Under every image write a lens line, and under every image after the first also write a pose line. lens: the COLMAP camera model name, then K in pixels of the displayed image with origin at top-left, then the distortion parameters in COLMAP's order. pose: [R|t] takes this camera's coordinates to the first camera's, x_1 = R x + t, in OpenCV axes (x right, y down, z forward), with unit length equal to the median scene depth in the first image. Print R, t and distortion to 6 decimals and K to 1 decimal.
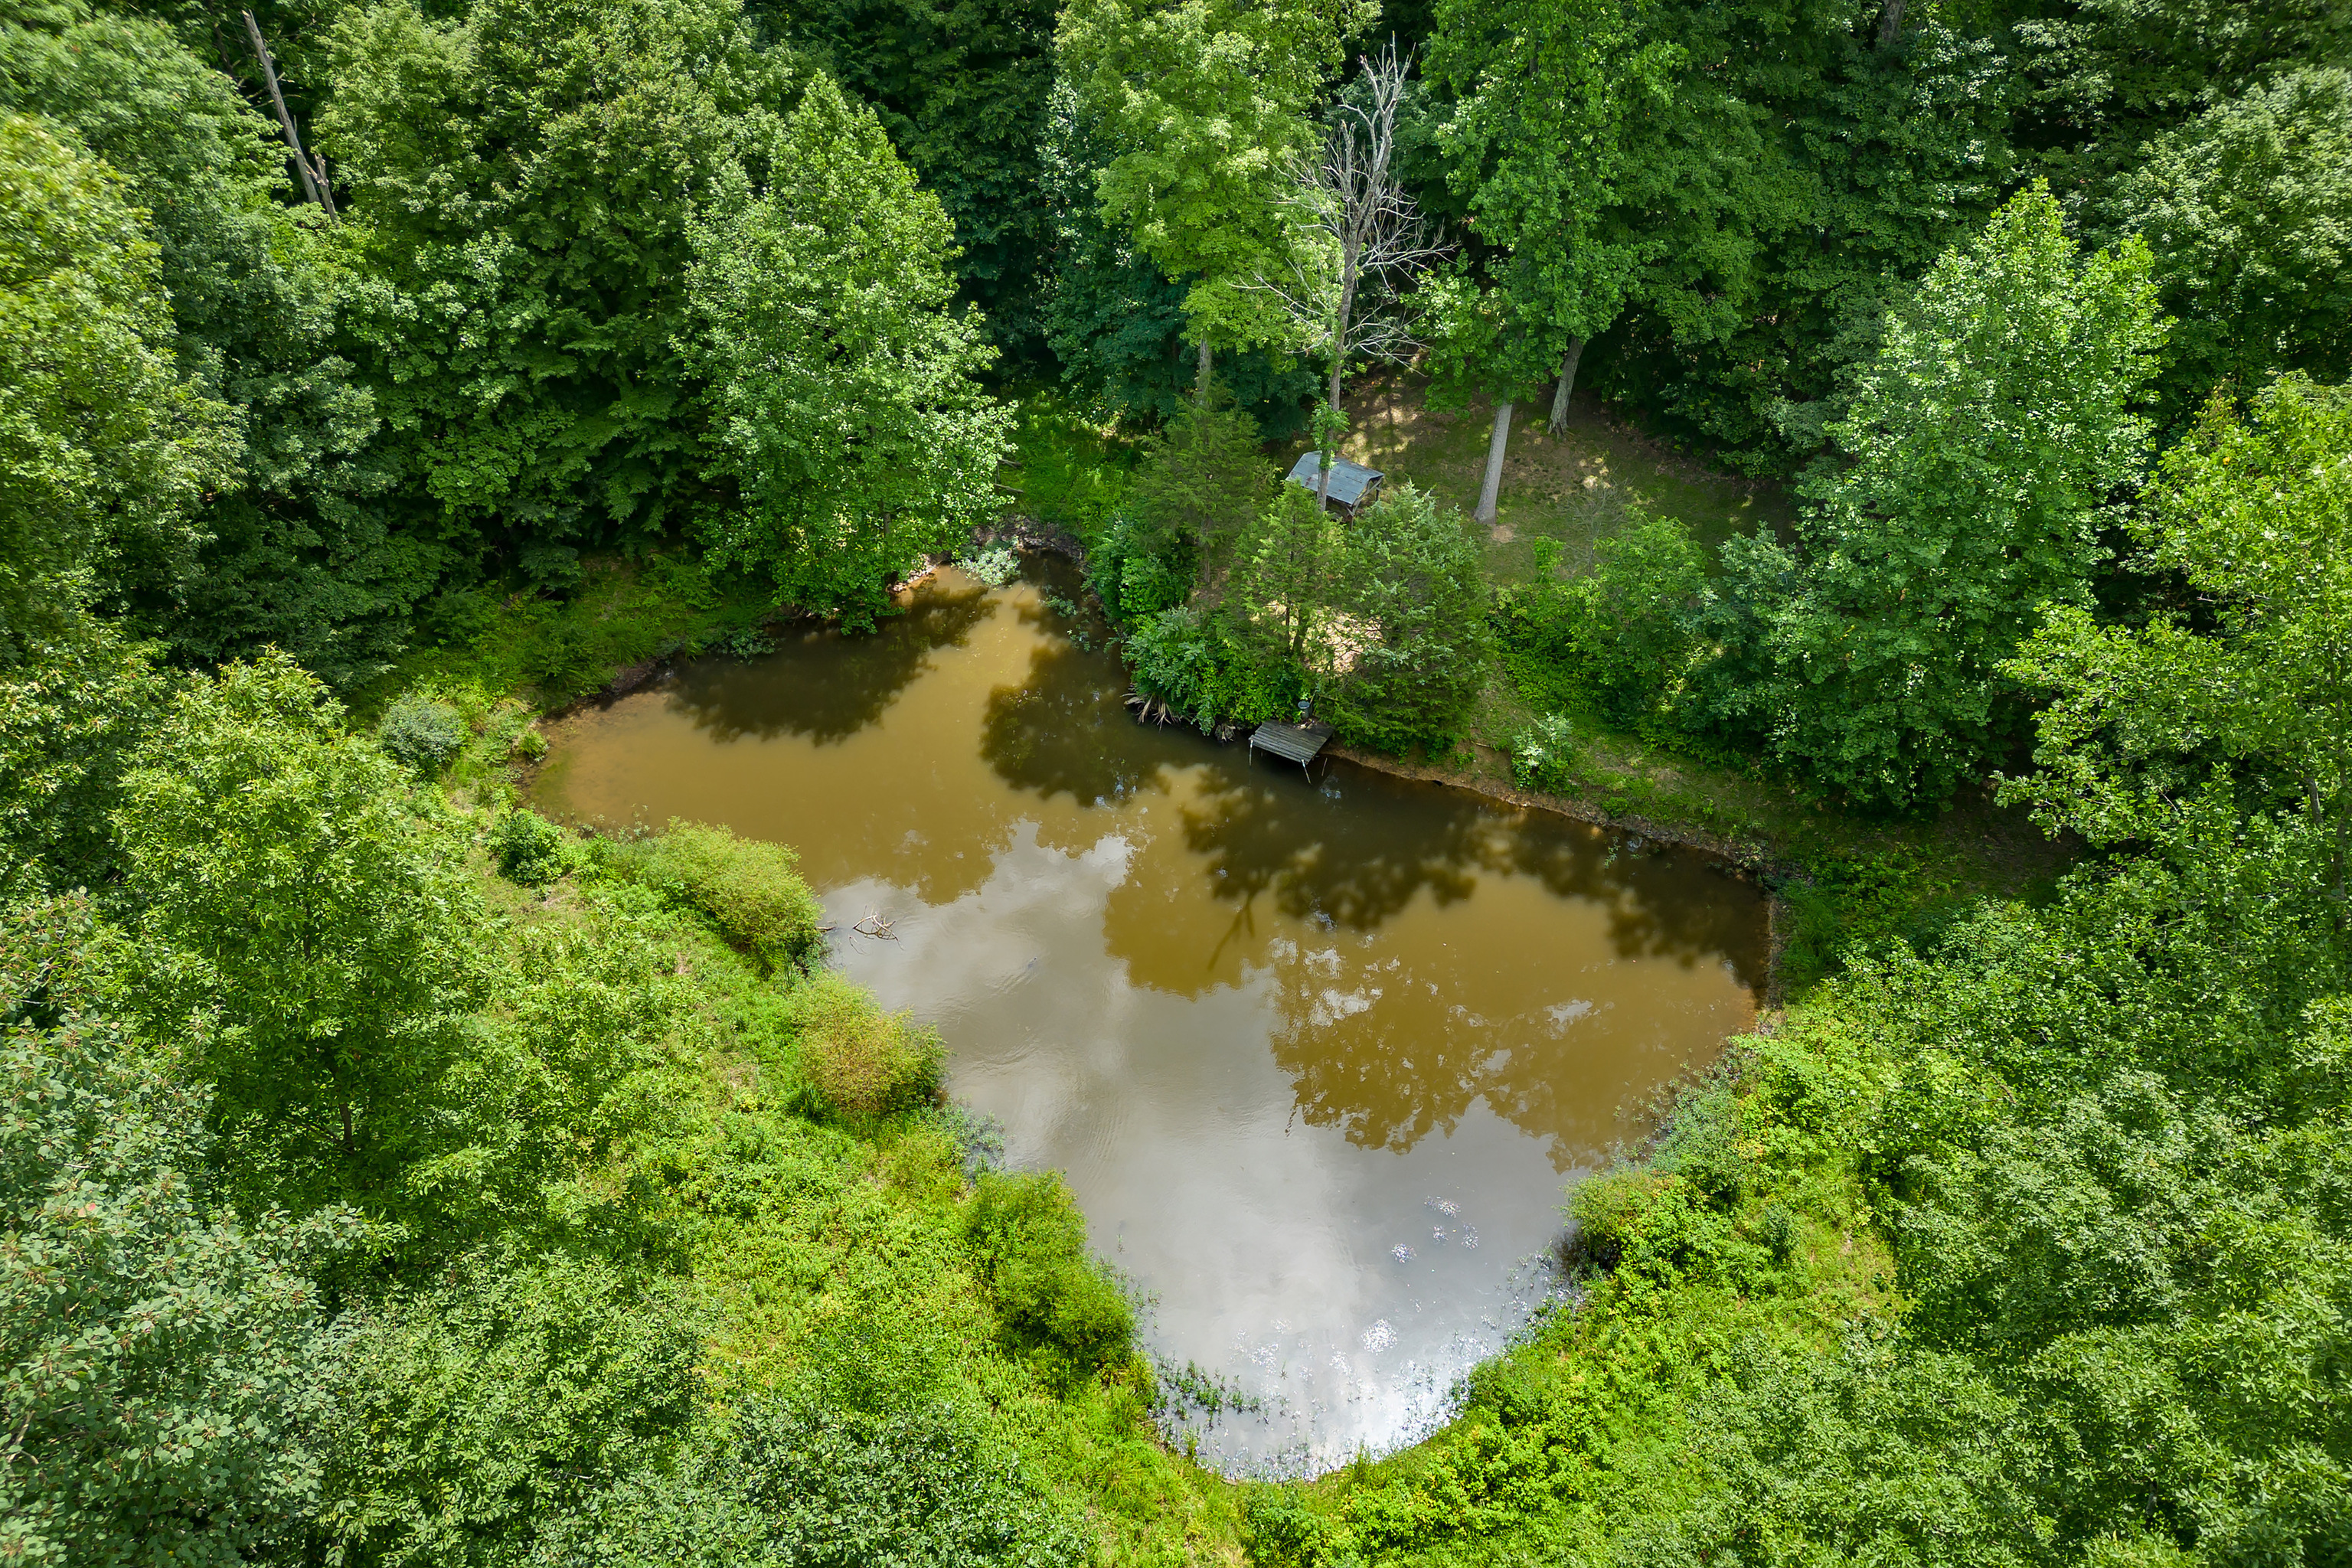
lens RADIAL K [[1650.7, 0, 1180.5], [0, 1650.7, 780.2], [0, 0, 1]] dist [0.061603, -0.057833]
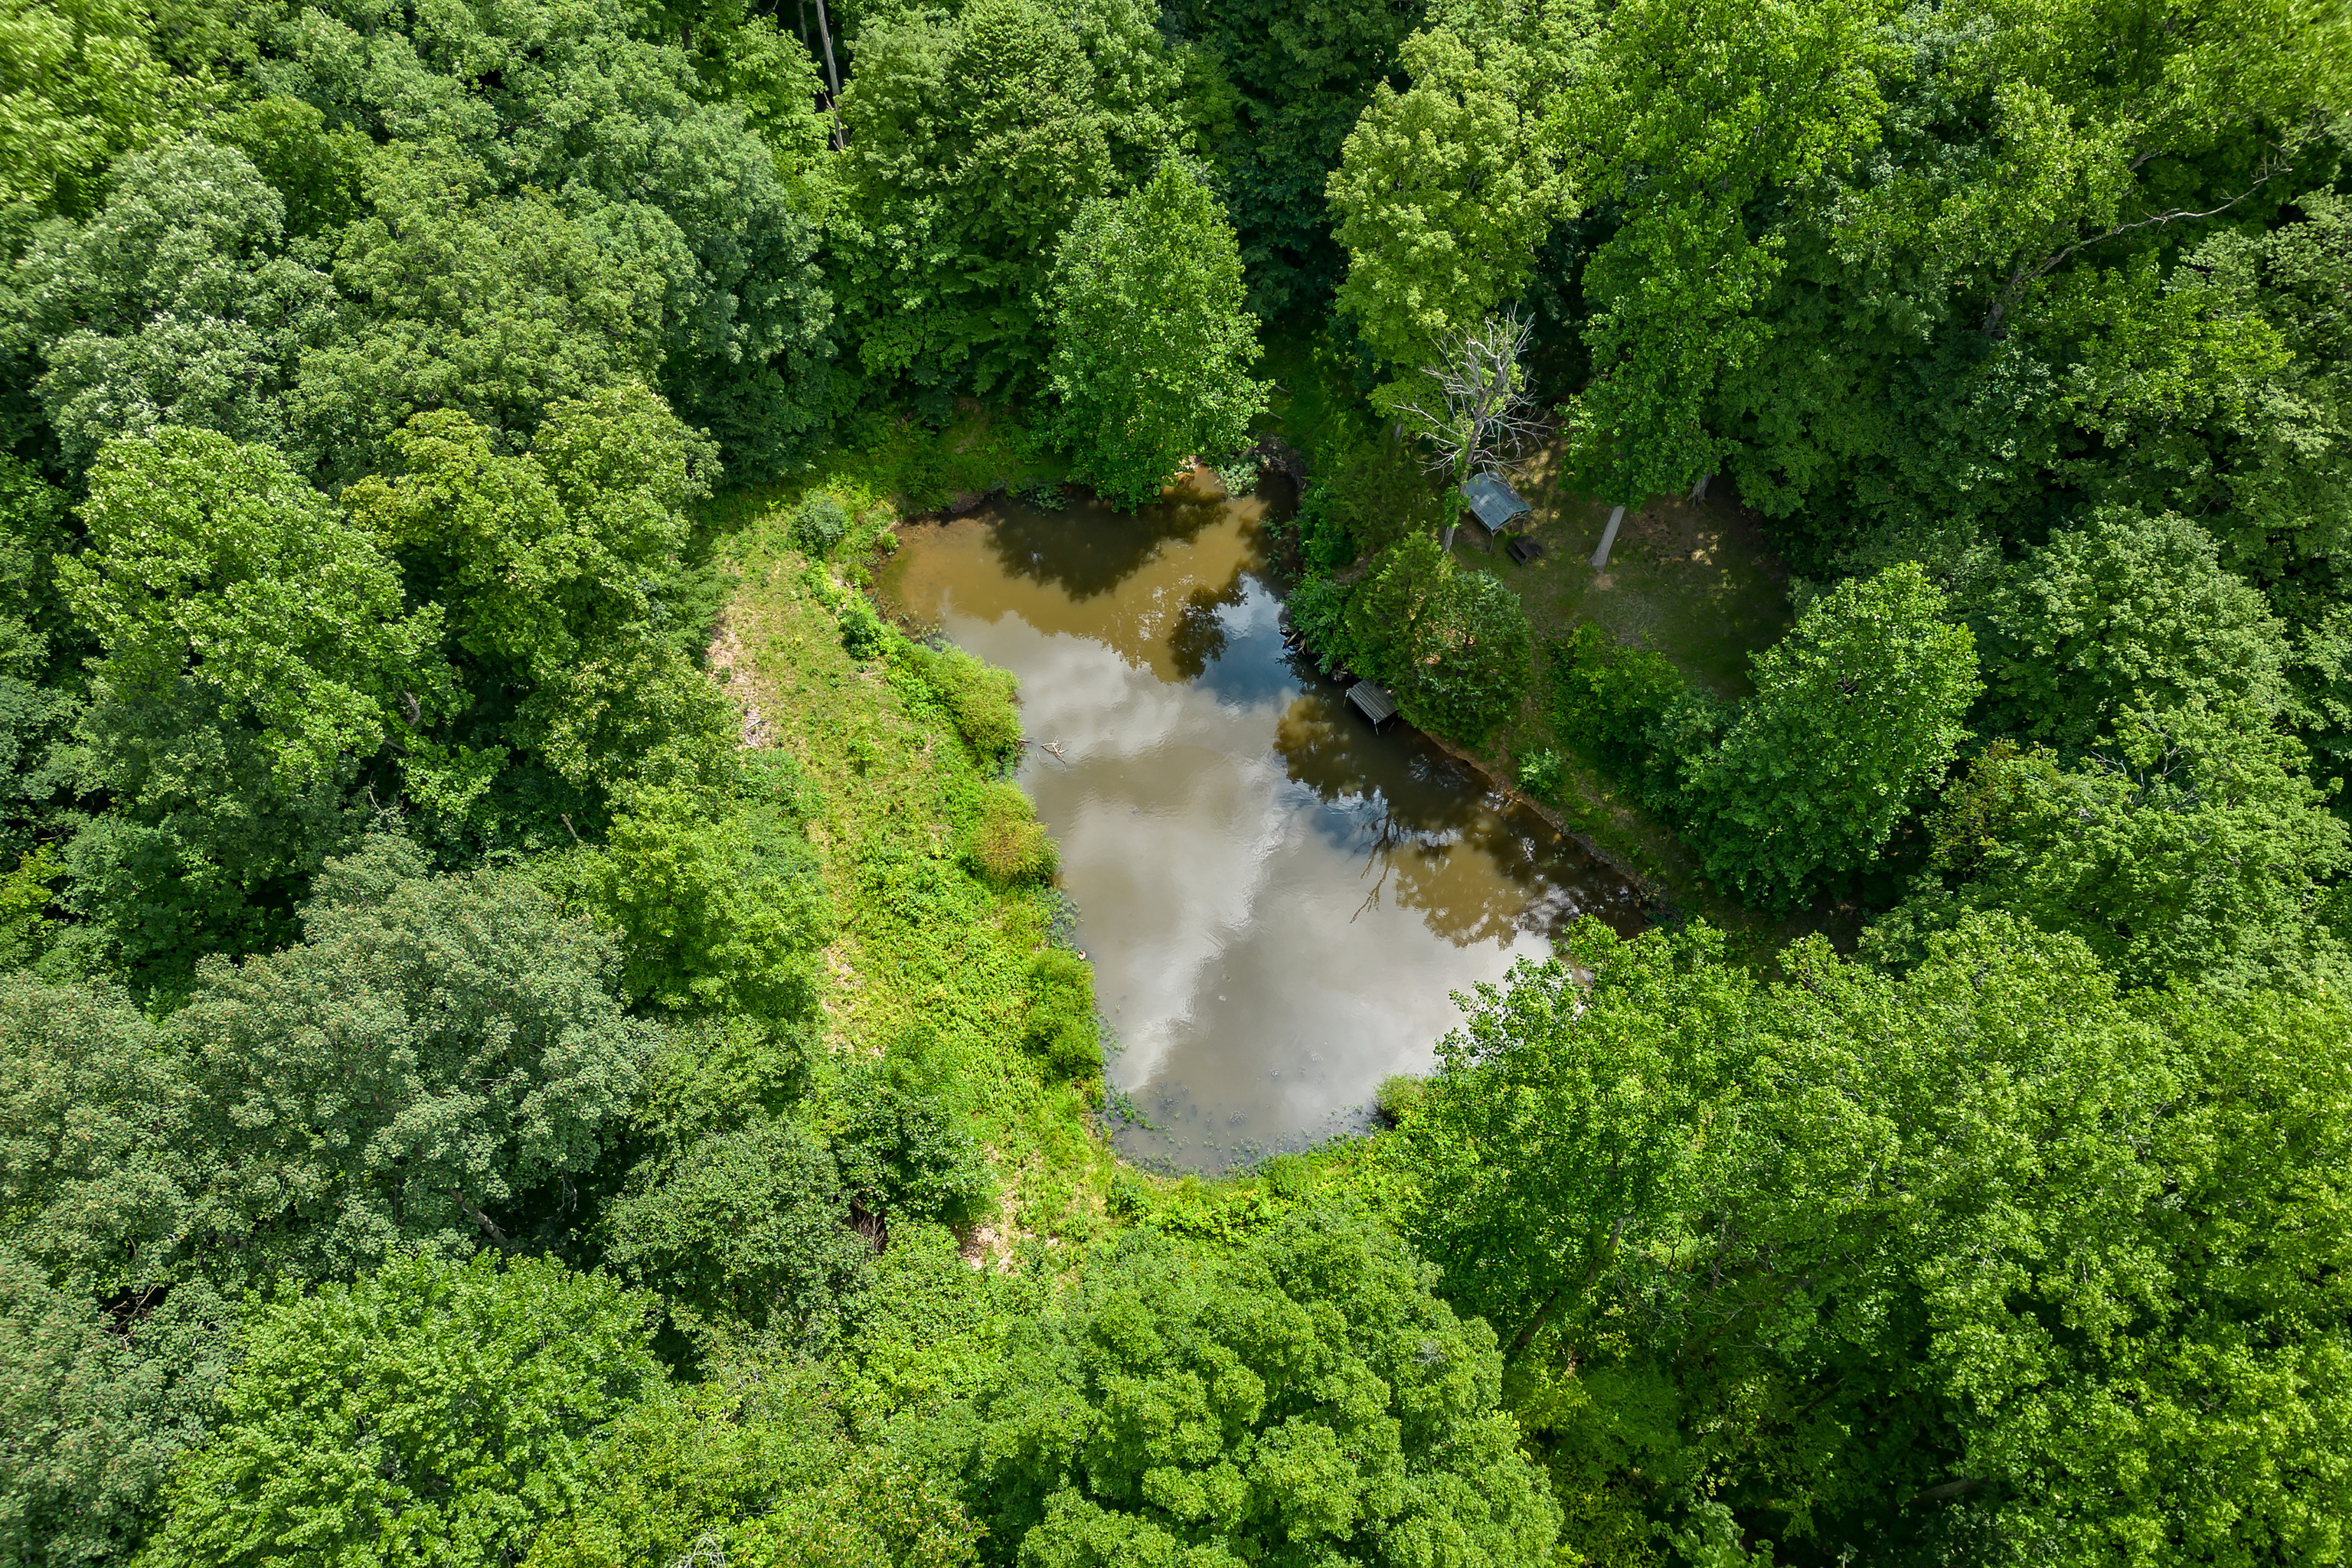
lens RADIAL K [[1650.7, 0, 1175.3], [0, 1650.7, 779.3], [0, 0, 1]] dist [0.061603, -0.057833]
pose [[0.927745, 0.318058, -0.195265, 0.212233], [-0.254802, 0.922073, 0.291303, -0.339517], [0.272699, -0.220501, 0.936491, -0.375768]]
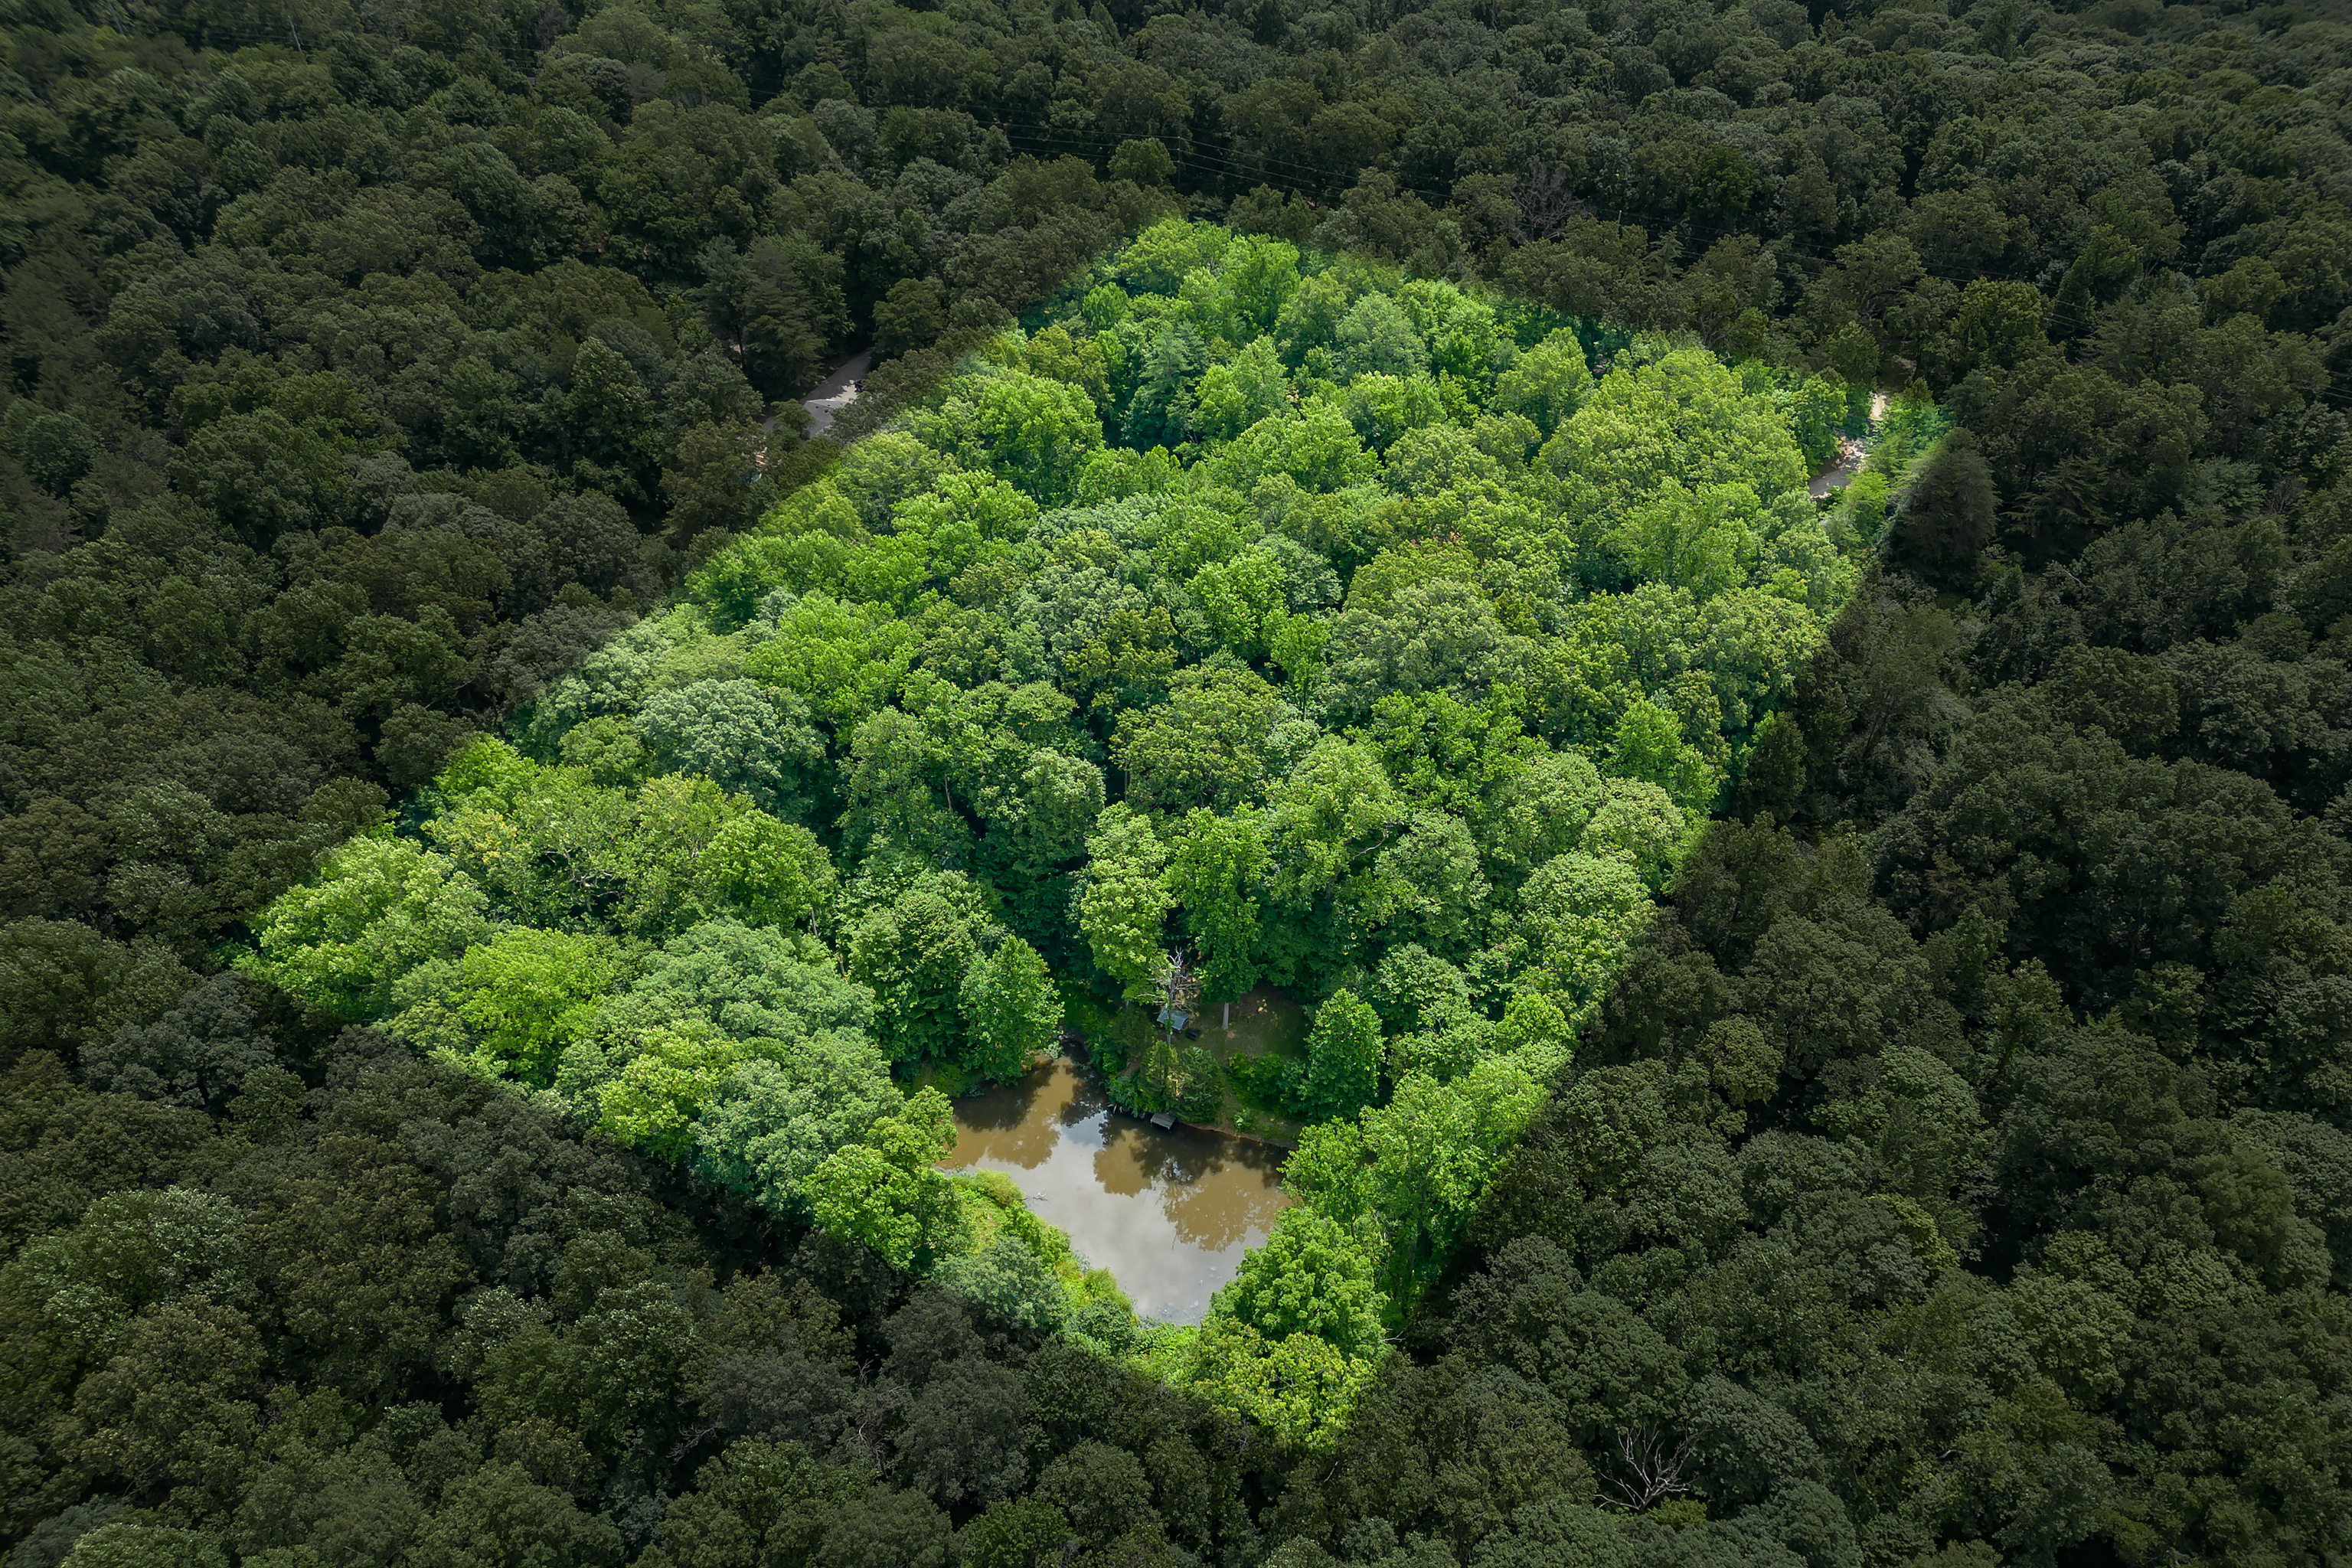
lens RADIAL K [[1650.7, 0, 1180.3], [0, 1650.7, 753.5], [0, 0, 1]] dist [0.061603, -0.057833]
pose [[0.995262, -0.057015, 0.078758, -0.111897], [0.062231, 0.995914, -0.065449, -0.525054], [-0.074704, 0.070040, 0.994743, -2.236621]]
